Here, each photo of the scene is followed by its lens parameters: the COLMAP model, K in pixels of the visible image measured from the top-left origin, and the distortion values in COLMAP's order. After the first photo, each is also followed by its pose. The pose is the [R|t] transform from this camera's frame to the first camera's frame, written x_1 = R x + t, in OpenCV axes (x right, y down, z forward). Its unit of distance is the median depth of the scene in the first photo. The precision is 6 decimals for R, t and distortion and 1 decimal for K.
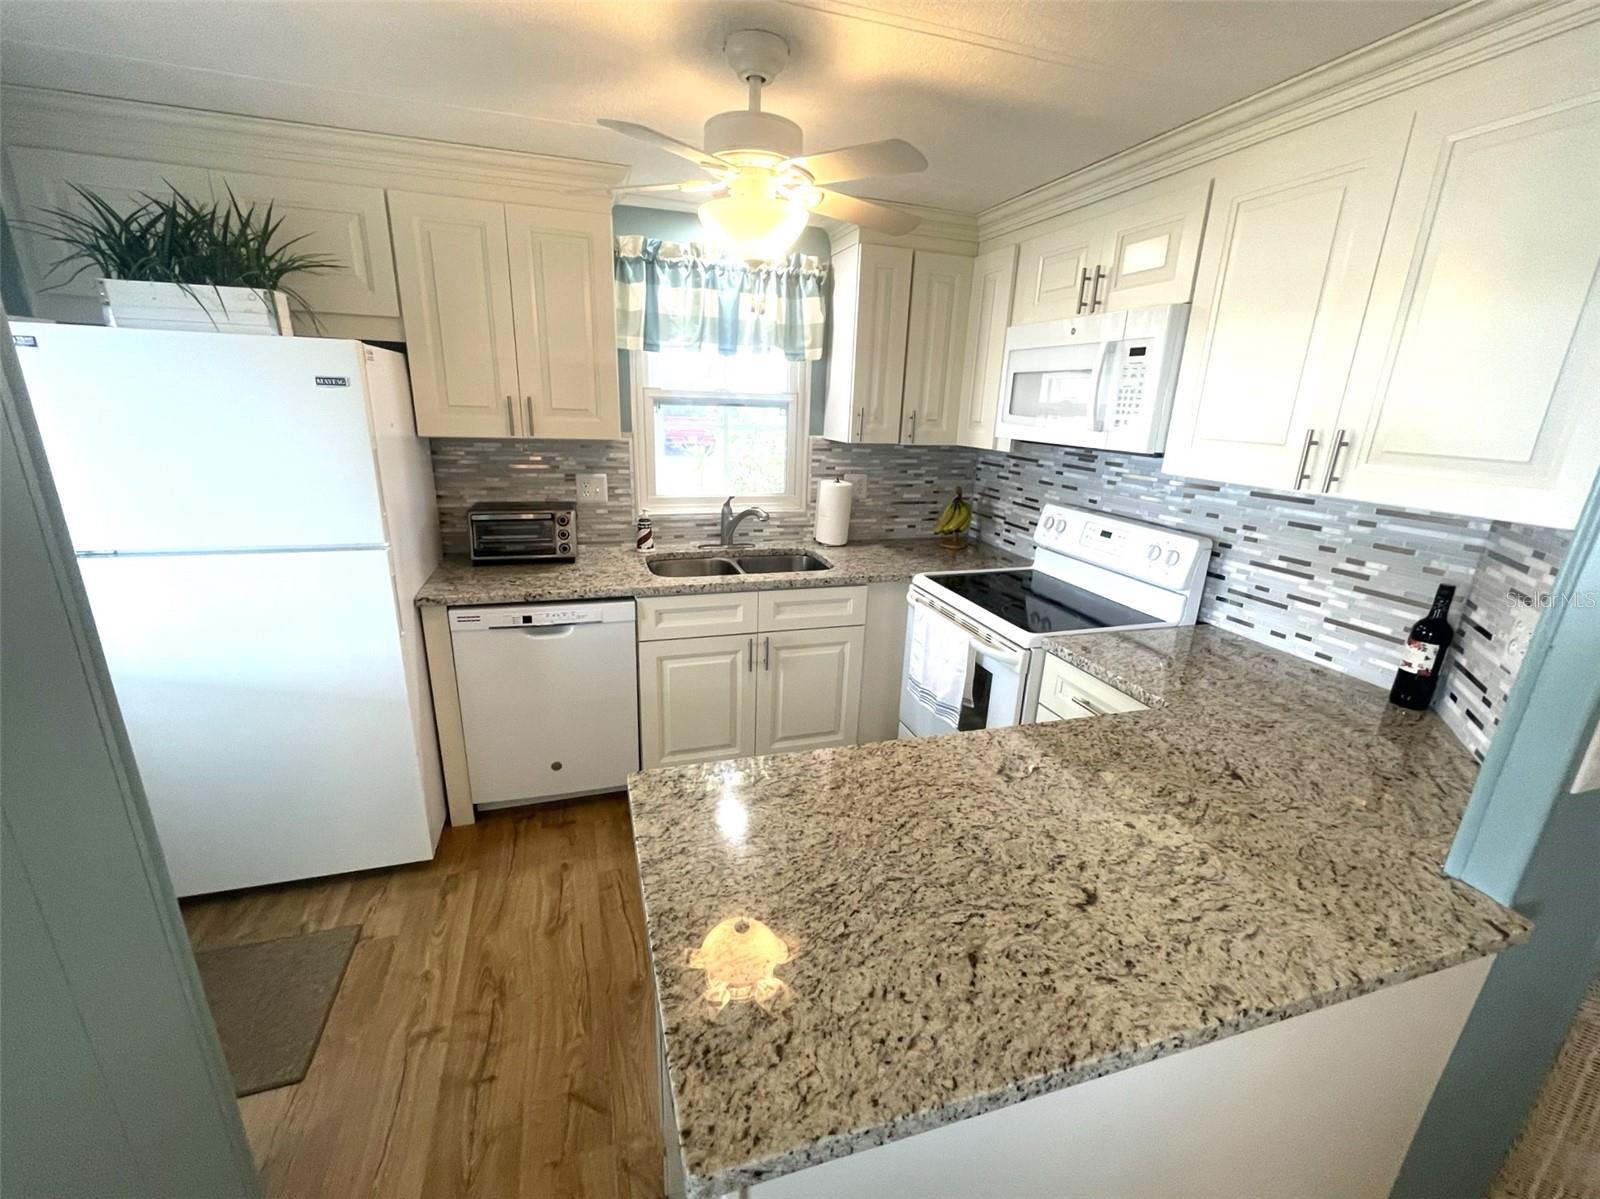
lens RADIAL K [[665.5, 0, 799.5], [0, 665.5, 606.7], [0, 0, 1]] dist [-0.001919, 0.000026]
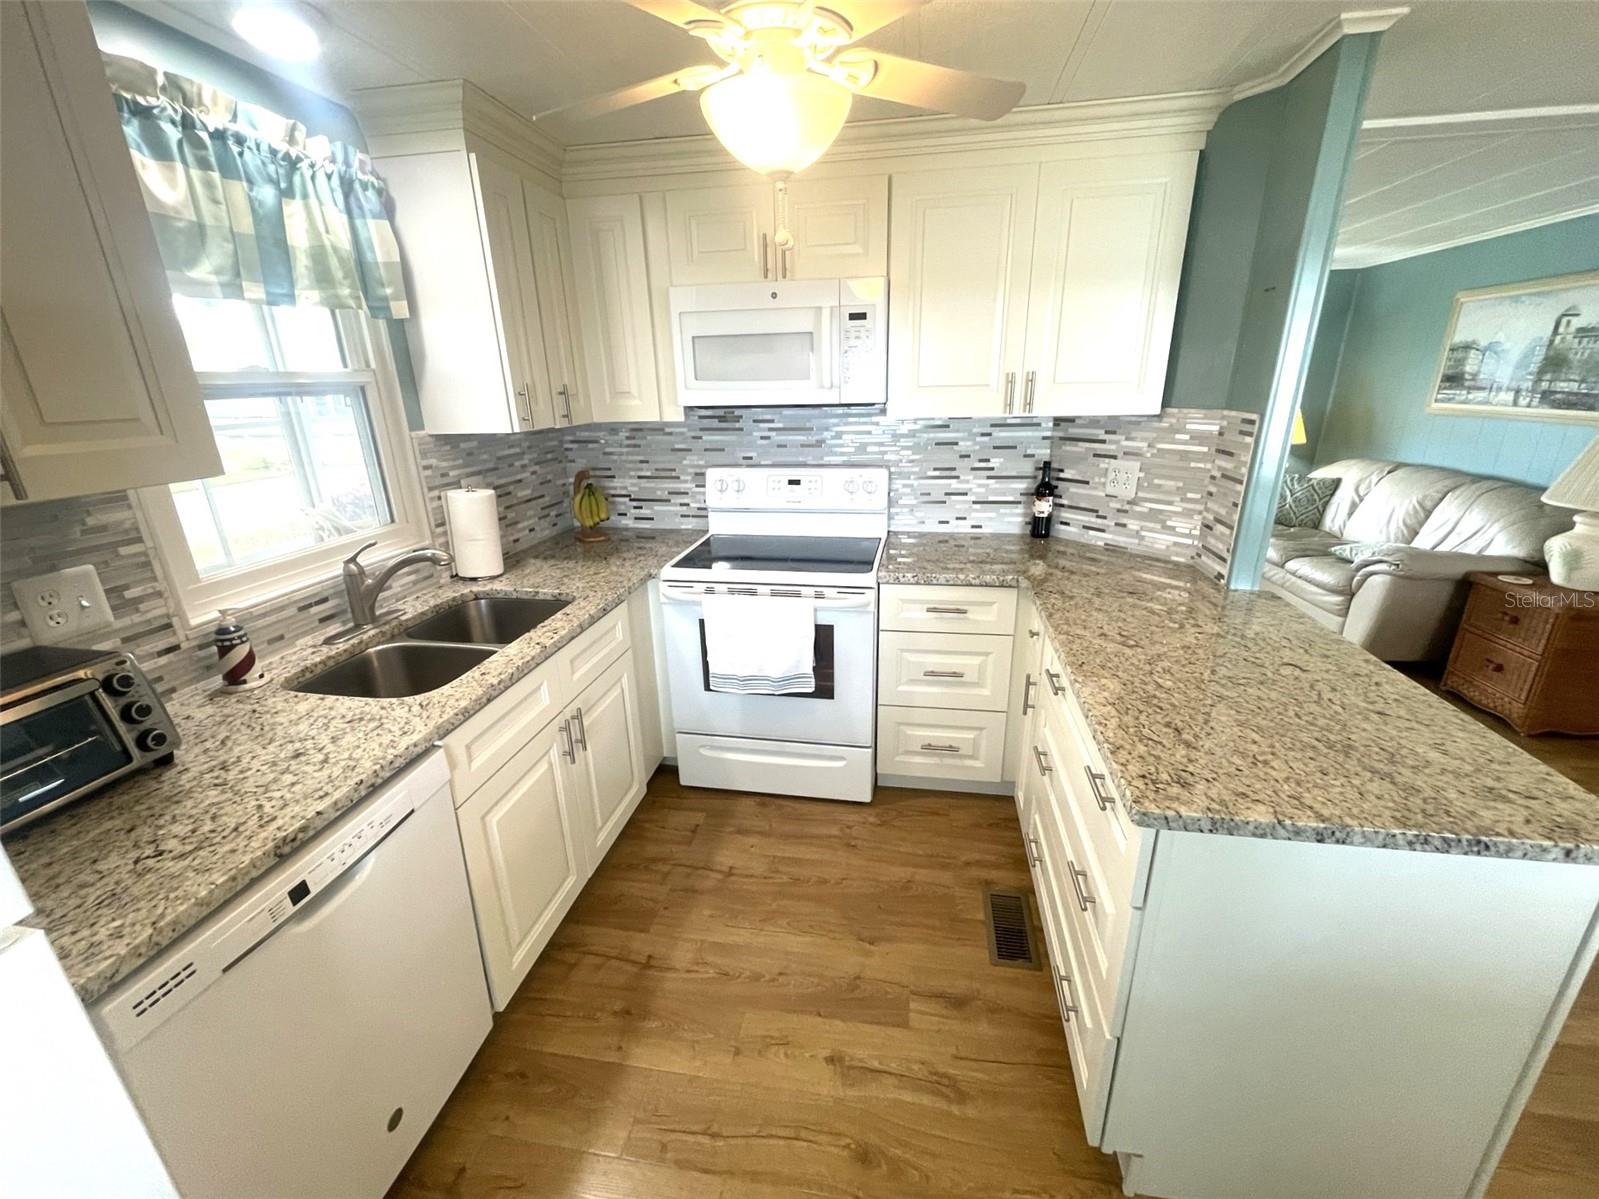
lens RADIAL K [[657.6, 0, 799.2], [0, 657.6, 605.9], [0, 0, 1]] dist [-0.001973, 0.000006]
pose [[0.467935, -0.332085, 0.818997, -0.526744], [0.299899, 0.931395, 0.206312, -0.144457], [-0.831323, 0.149076, 0.535424, 0.438161]]
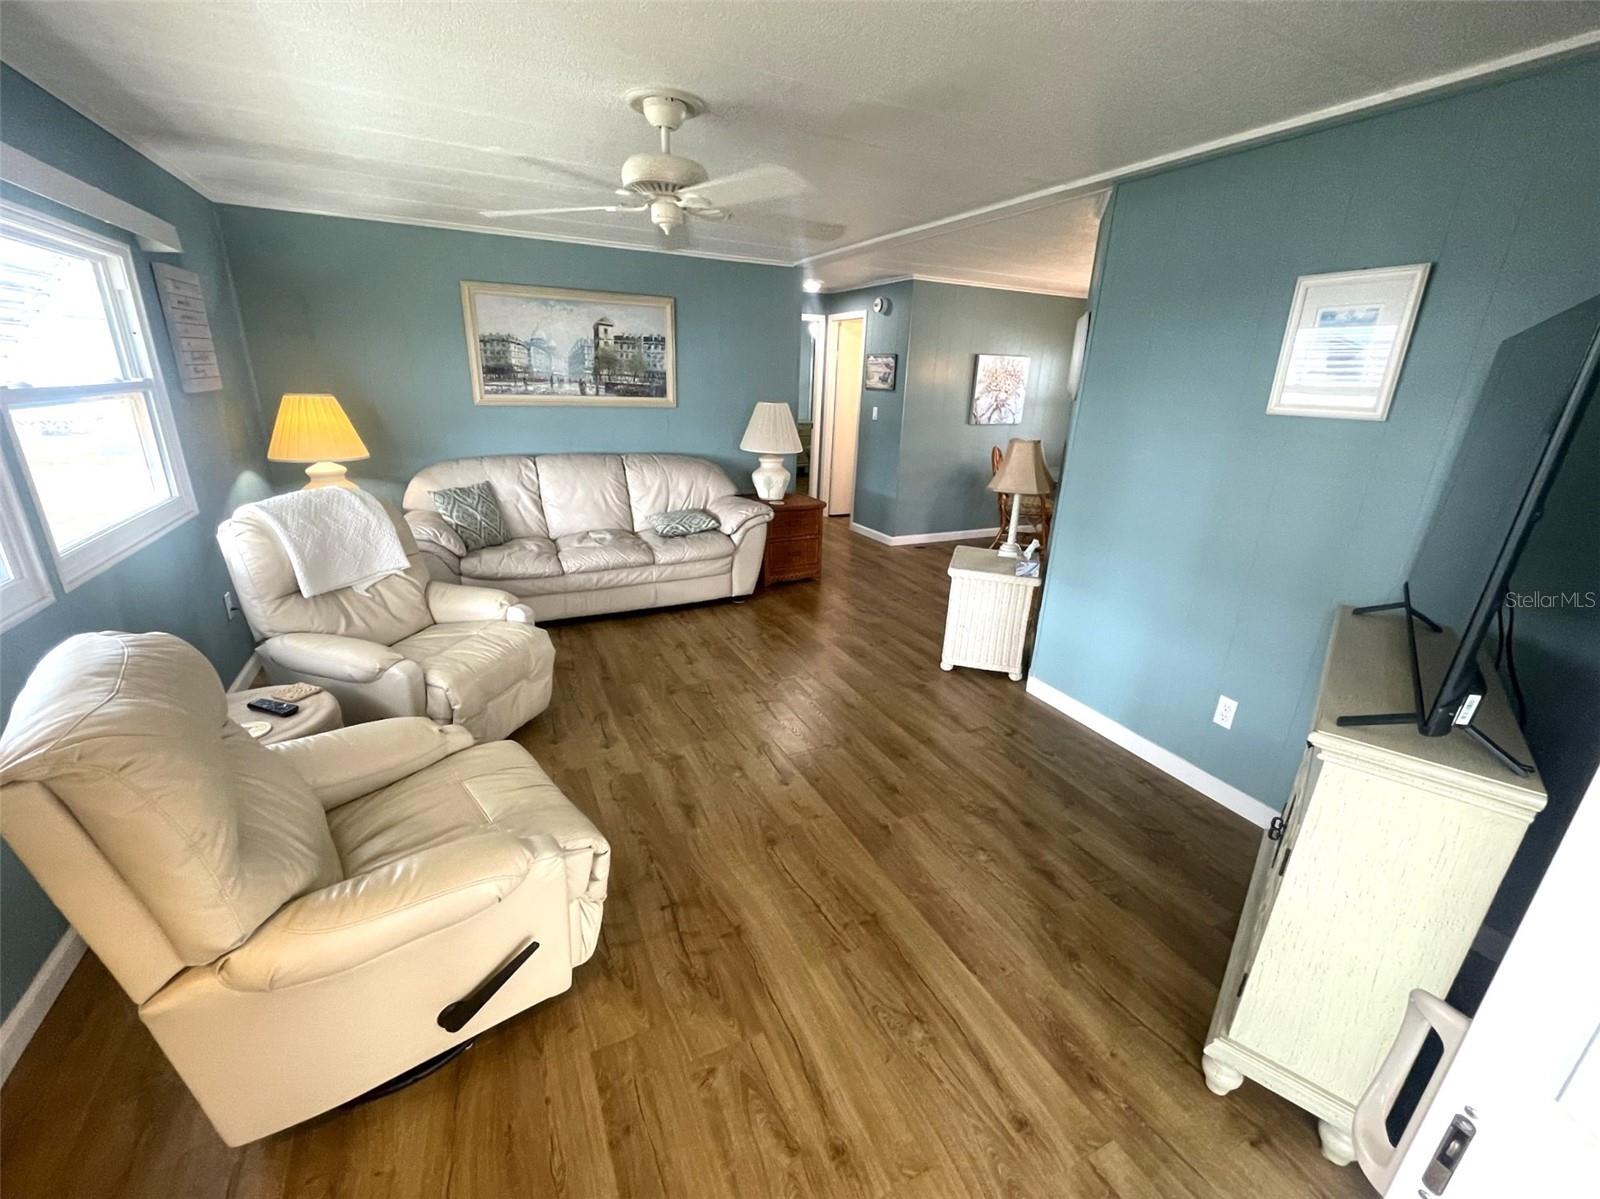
lens RADIAL K [[665.5, 0, 799.5], [0, 665.5, 606.7], [0, 0, 1]] dist [-0.001919, 0.000026]
pose [[-0.987663, -0.020202, -0.155284, 1.394656], [-0.108987, 0.800731, 0.589026, -0.471439], [0.112441, 0.598683, -0.793055, 1.767169]]
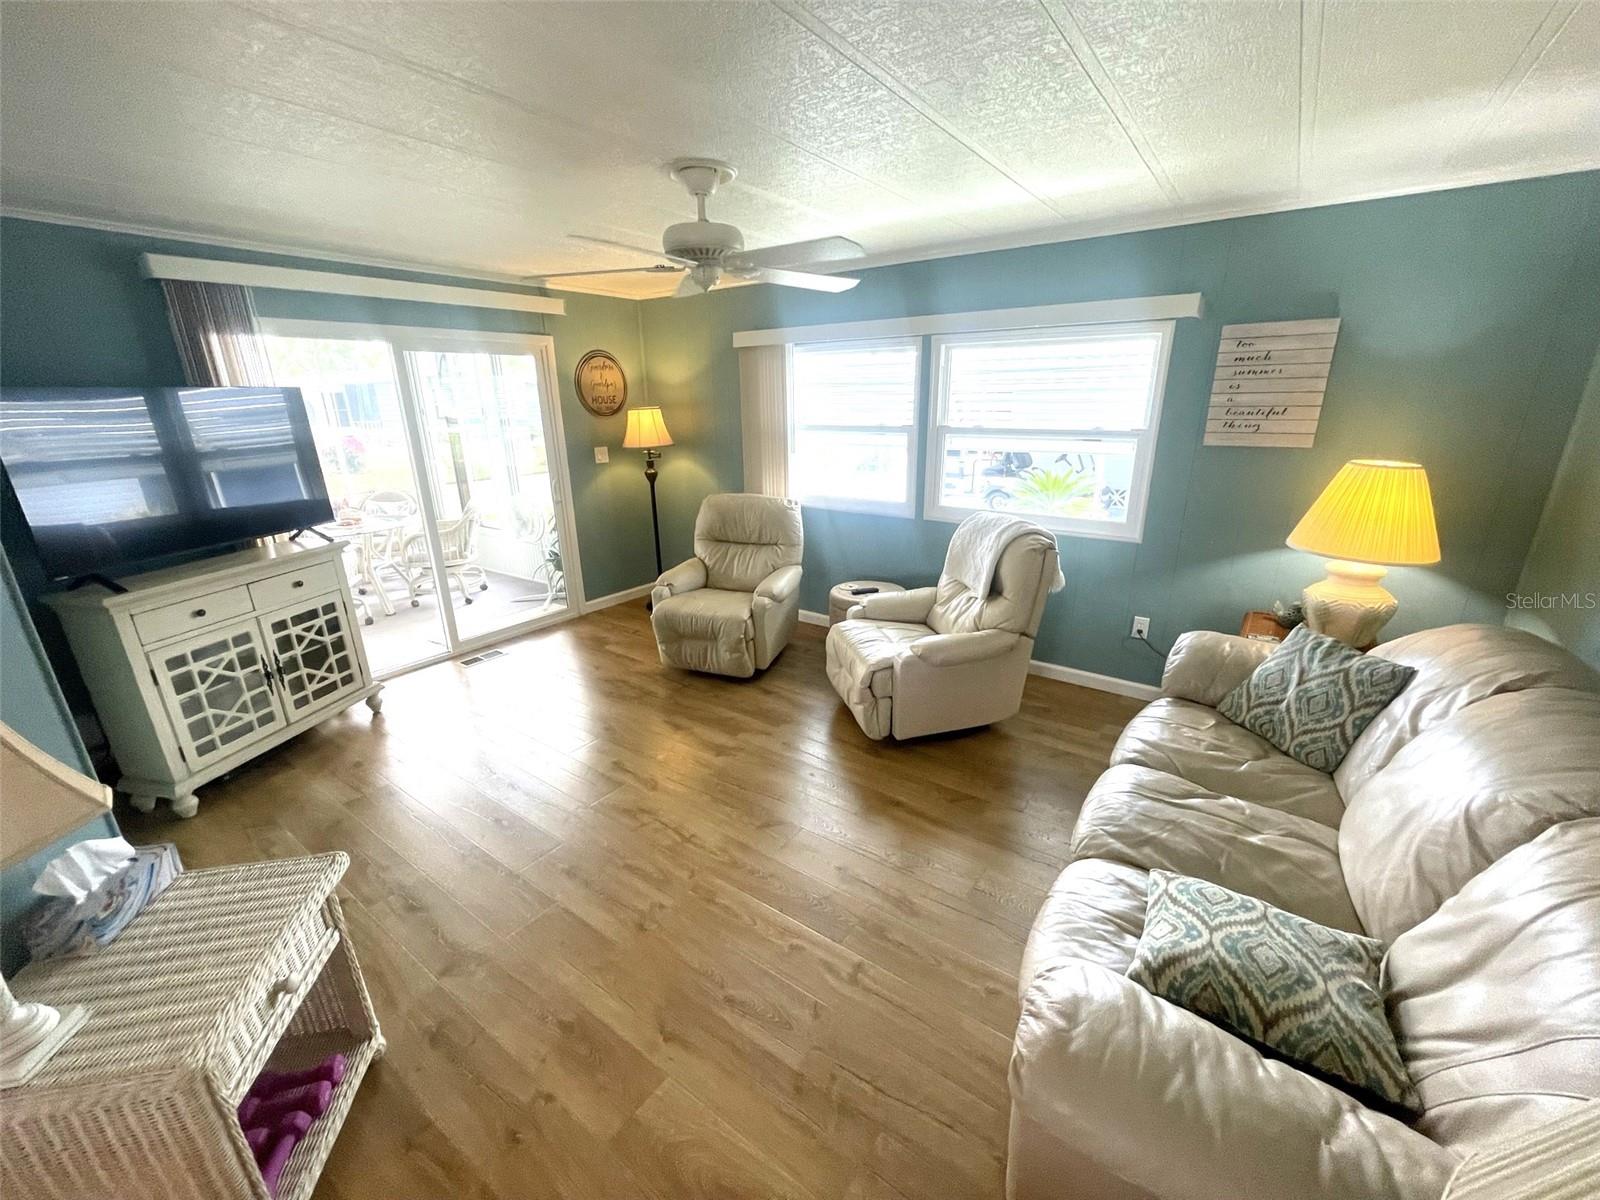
lens RADIAL K [[644.6, 0, 800.1], [0, 644.6, 606.8], [0, 0, 1]] dist [-0.002069, -0.000190]
pose [[0.807676, -0.227363, 0.544027, 0.927557], [0.217144, 0.972513, 0.084062, 0.082327], [-0.548186, 0.050237, 0.834847, -0.156392]]
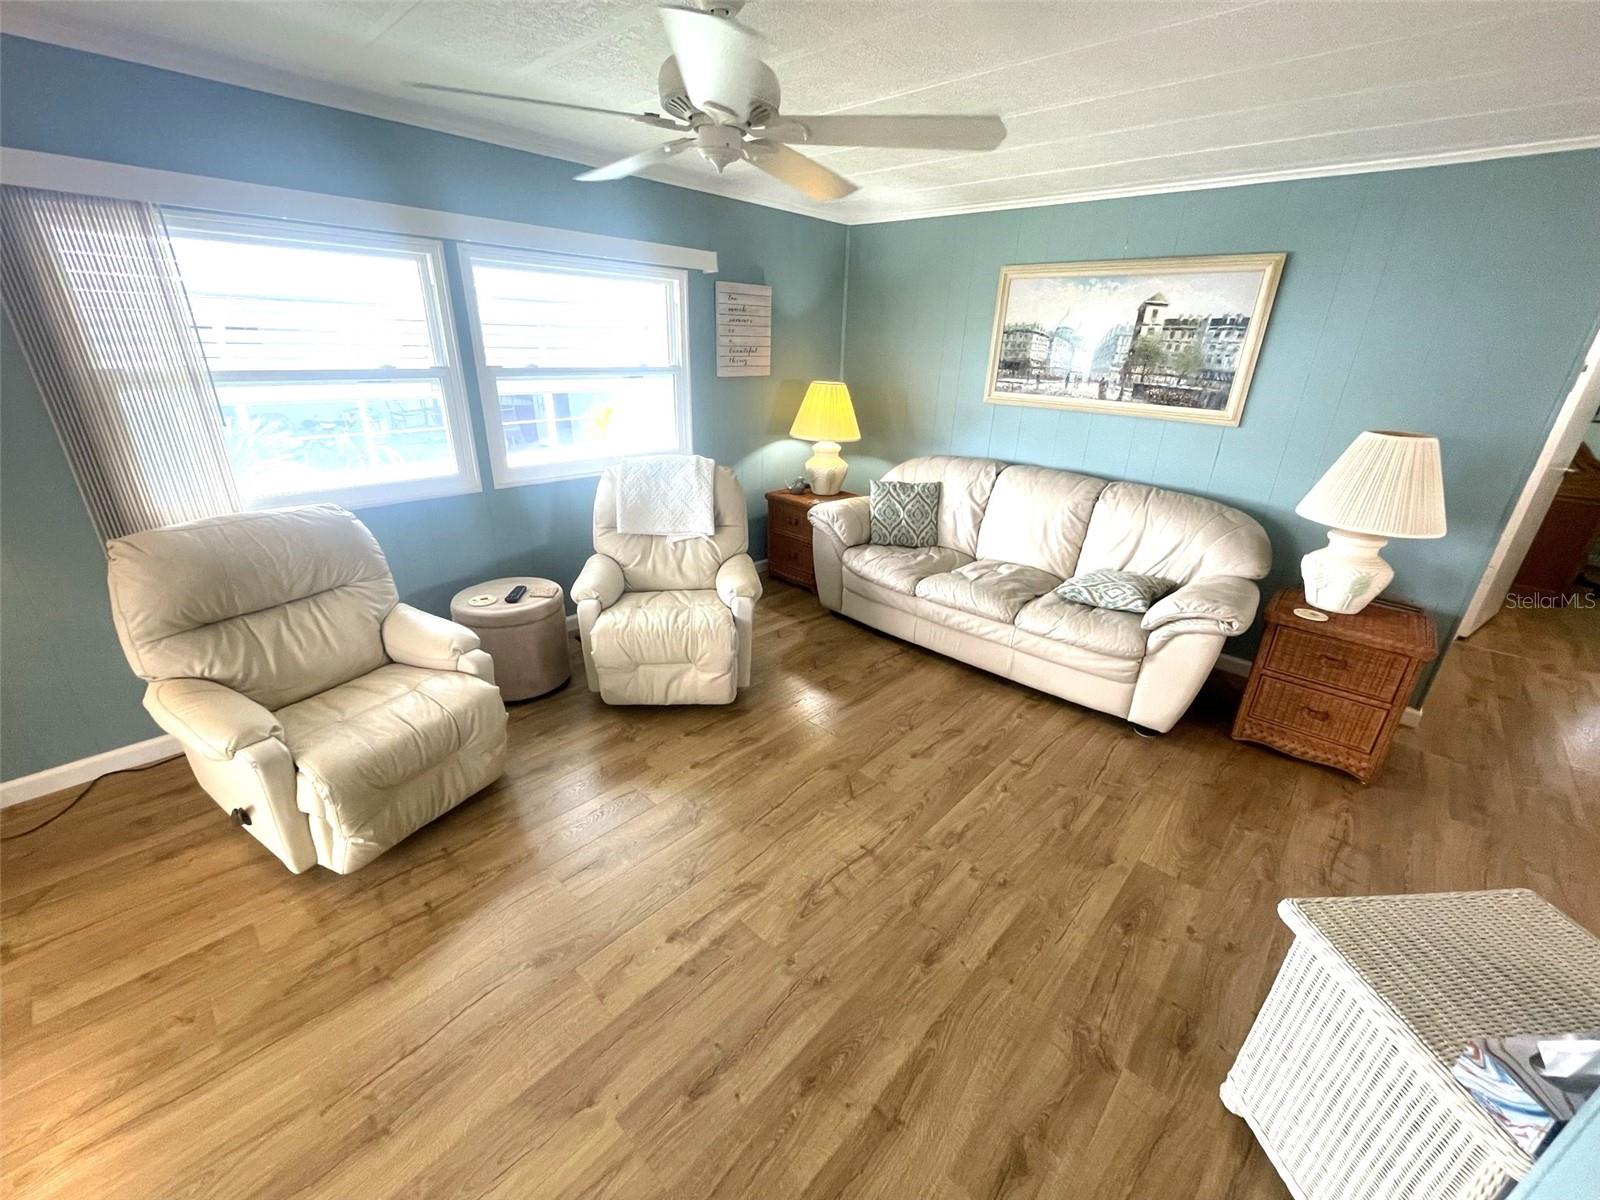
lens RADIAL K [[643.9, 0, 798.2], [0, 643.9, 606.2], [0, 0, 1]] dist [-0.001304, -0.000080]
pose [[-0.480623, -0.385177, 0.787807, 0.725764], [0.215218, 0.819086, 0.531769, -0.292425], [-0.850108, 0.425131, -0.310775, 1.022649]]
